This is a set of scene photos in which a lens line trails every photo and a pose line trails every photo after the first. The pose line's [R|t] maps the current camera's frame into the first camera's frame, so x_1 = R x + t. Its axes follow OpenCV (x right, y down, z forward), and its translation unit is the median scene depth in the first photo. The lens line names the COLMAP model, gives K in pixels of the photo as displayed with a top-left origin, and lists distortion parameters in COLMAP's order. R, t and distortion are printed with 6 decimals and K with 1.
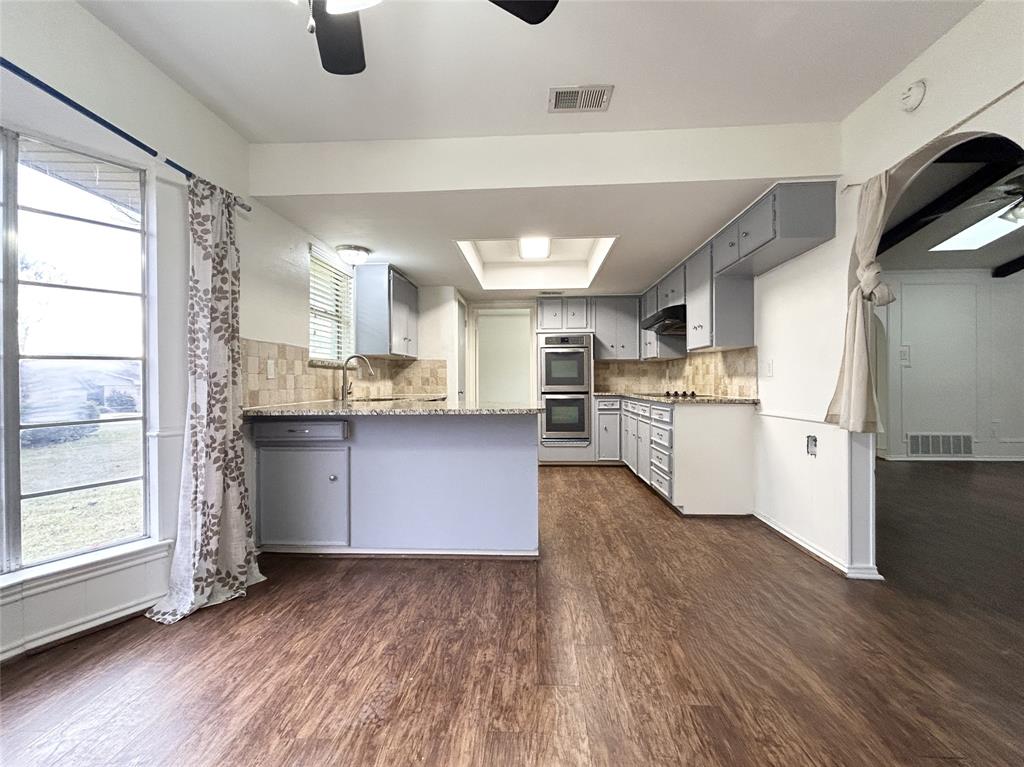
lens RADIAL K [[449.7, 0, 508.2], [0, 449.7, 382.5], [0, 0, 1]] dist [-0.001119, 0.000141]
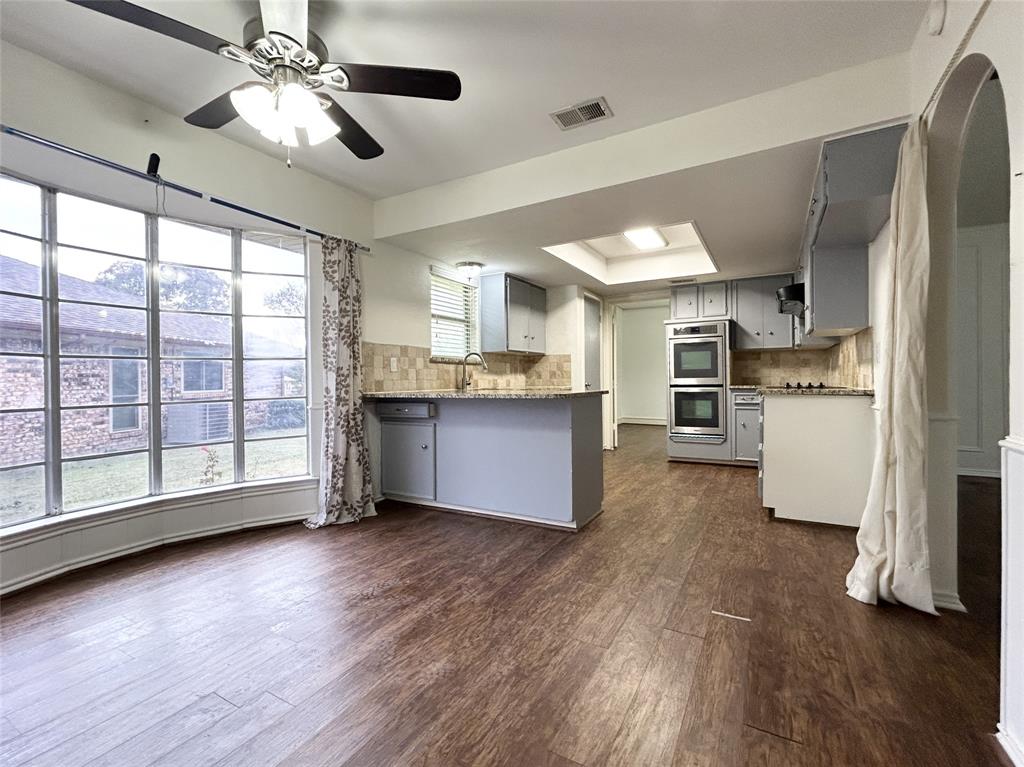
lens RADIAL K [[459.5, 0, 507.4], [0, 459.5, 383.5], [0, 0, 1]] dist [-0.000515, -0.000242]
pose [[0.893834, -0.000833, -0.448398, 0.376300], [0.004539, 0.999964, 0.007191, 0.017797], [0.448376, -0.008463, 0.893805, -0.073214]]
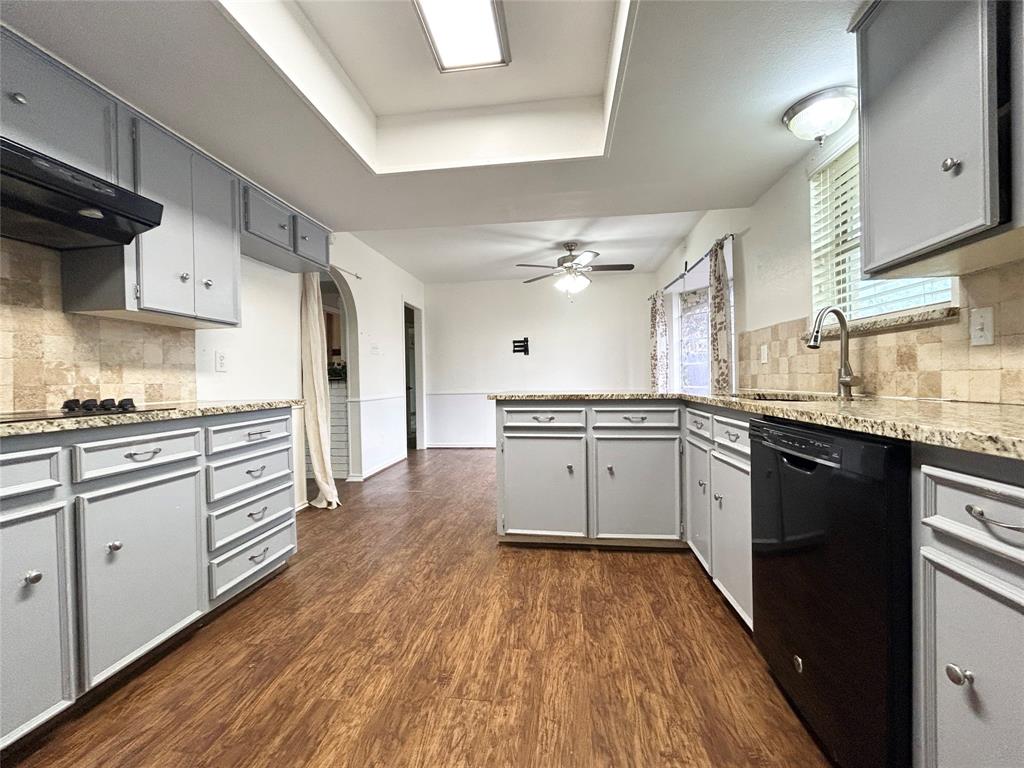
lens RADIAL K [[427.2, 0, 512.0], [0, 427.2, 384.0], [0, 0, 1]] dist [-0.000471, 0.000117]
pose [[-0.997996, 0.021498, 0.059516, -0.014712], [0.022337, 0.999660, 0.013473, 0.011972], [-0.059206, 0.014776, -0.998136, 1.915430]]
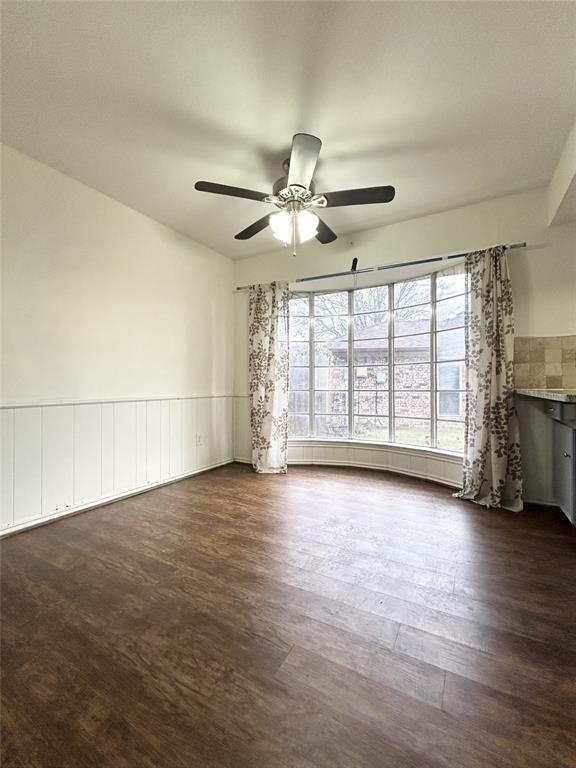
lens RADIAL K [[323.6, 0, 288.0], [0, 323.6, 384.0], [0, 0, 1]] dist [-0.001585, 0.000024]
pose [[-0.437319, 0.004782, -0.899294, 0.535892], [0.000114, 0.999986, 0.005263, 0.032069], [0.899306, 0.002199, -0.437314, 0.650786]]
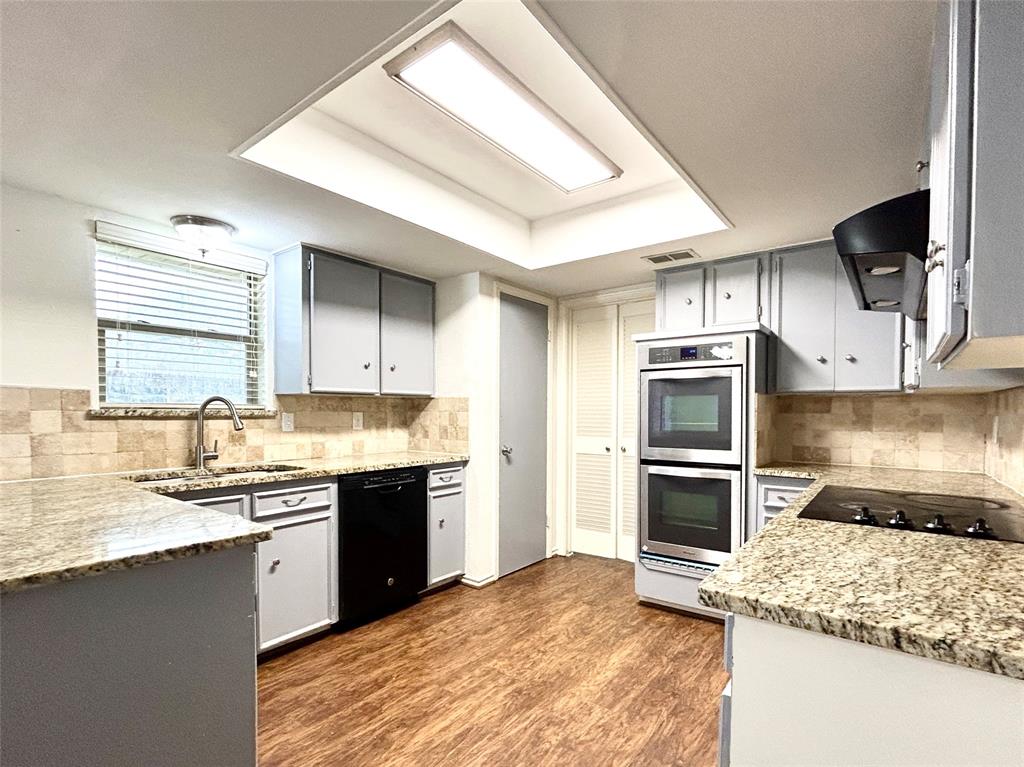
lens RADIAL K [[495.2, 0, 510.3], [0, 495.2, 421.6], [0, 0, 1]] dist [0.001089, 0.000344]
pose [[0.825661, 0.019164, -0.563841, 0.485473], [-0.008809, 0.999739, 0.021080, -0.057094], [0.564097, -0.012438, 0.825615, 0.851928]]
